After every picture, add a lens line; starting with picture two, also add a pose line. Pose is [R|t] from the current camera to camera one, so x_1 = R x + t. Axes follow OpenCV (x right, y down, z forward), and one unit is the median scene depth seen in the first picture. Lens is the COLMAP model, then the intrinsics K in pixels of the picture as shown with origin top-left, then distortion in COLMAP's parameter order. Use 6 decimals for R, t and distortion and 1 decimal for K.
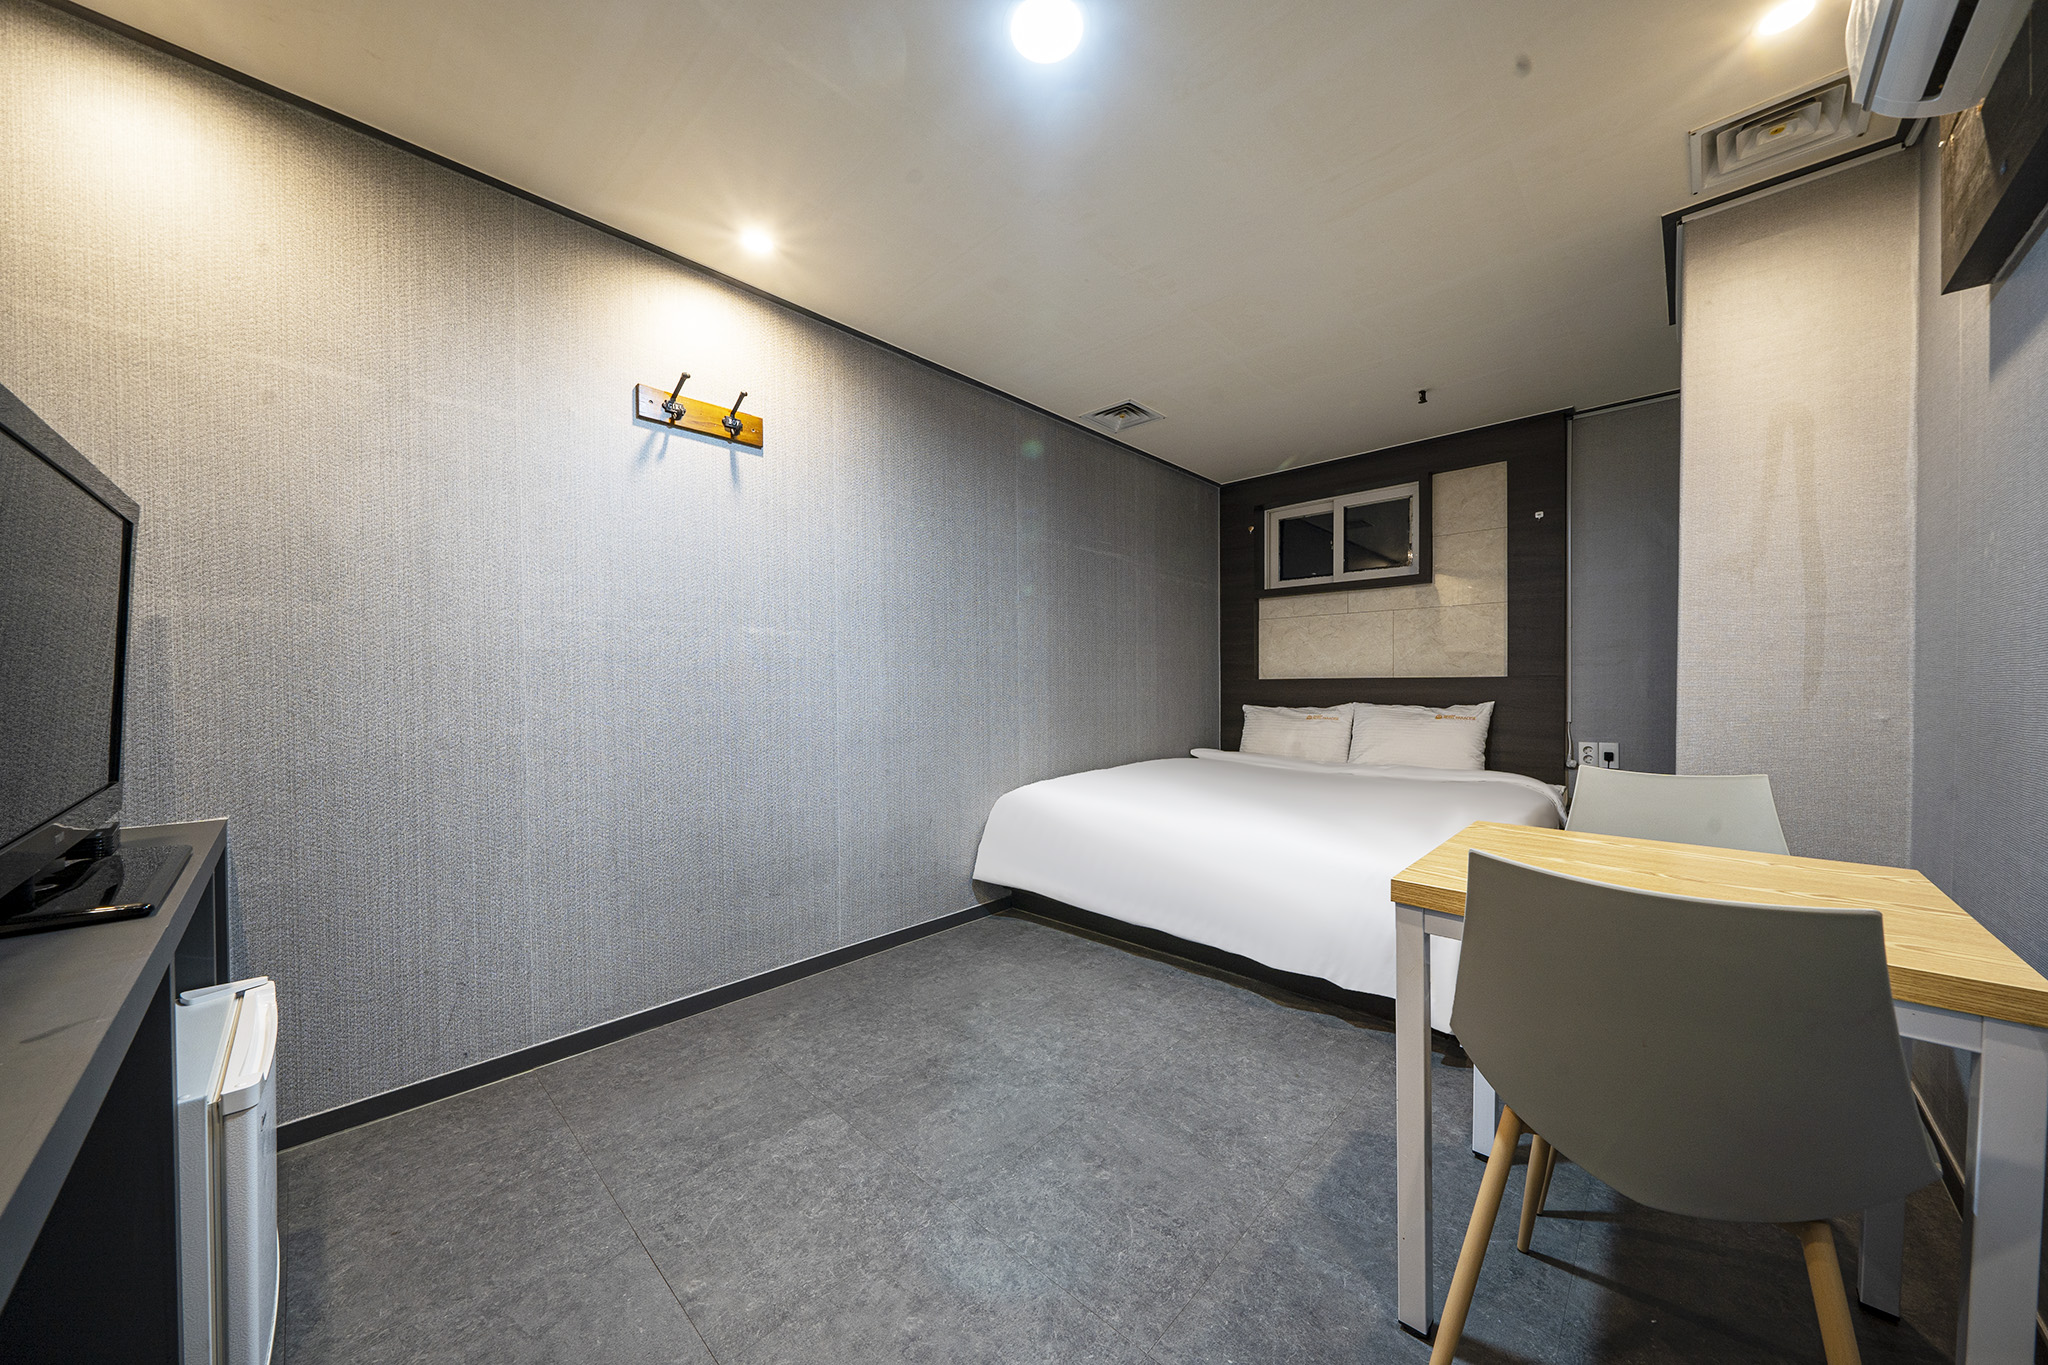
lens RADIAL K [[681.7, 0, 1028.4], [0, 681.7, 694.2], [0, 0, 1]] dist [-0.000954, 0.000000]
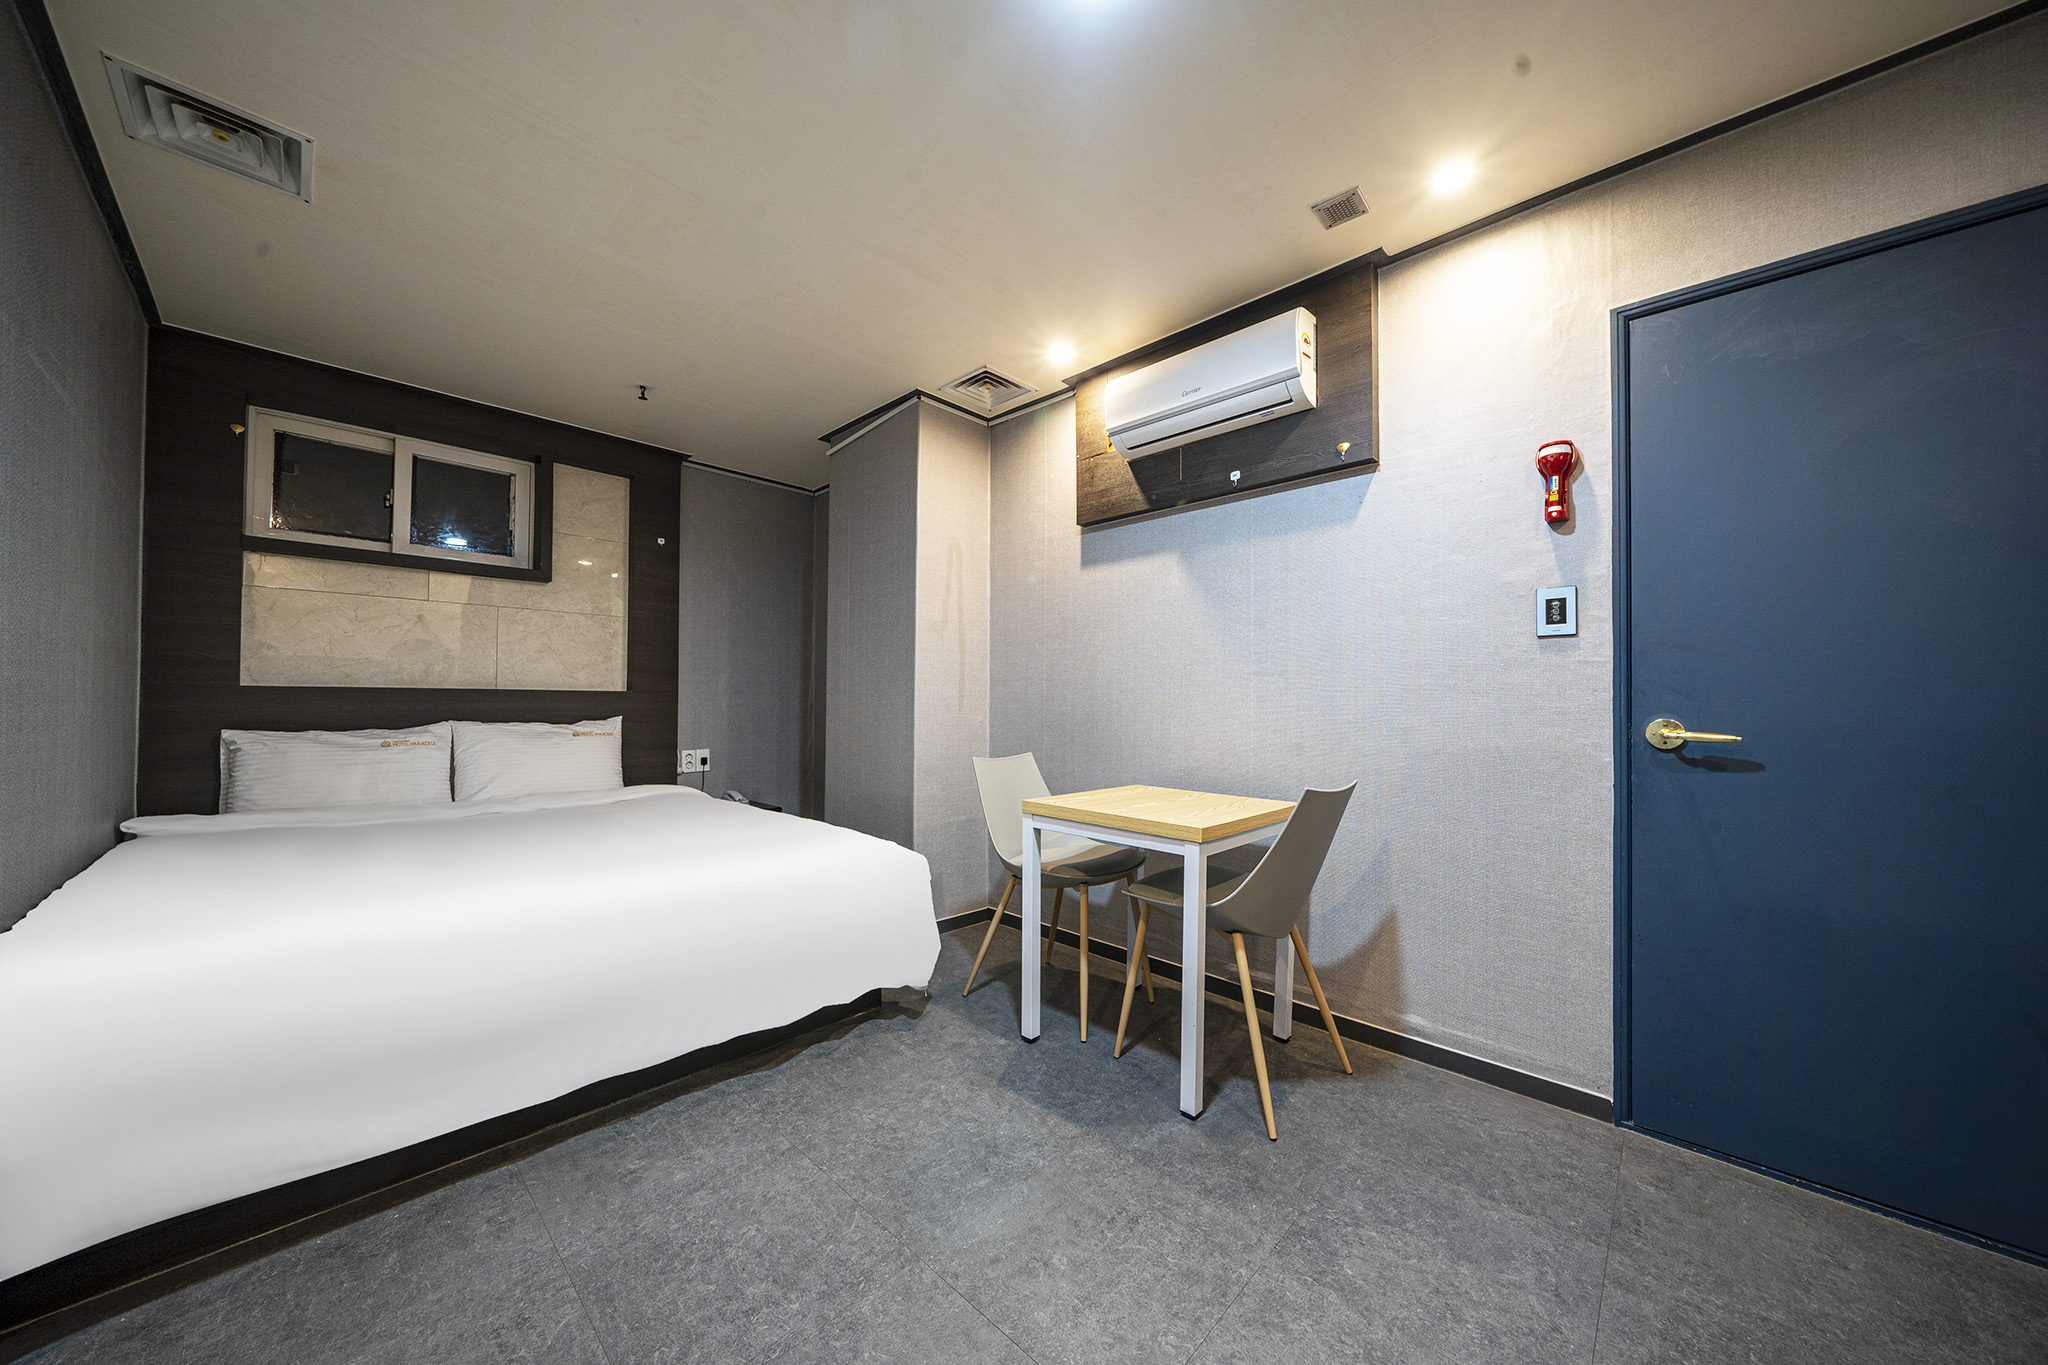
lens RADIAL K [[681.7, 0, 1028.4], [0, 681.7, 694.2], [0, 0, 1]] dist [-0.000954, 0.000000]
pose [[0.025797, 0.015335, 0.999550, -0.307033], [0.003898, 0.999873, -0.015441, -0.003717], [-0.999660, 0.004294, 0.025734, 0.401451]]
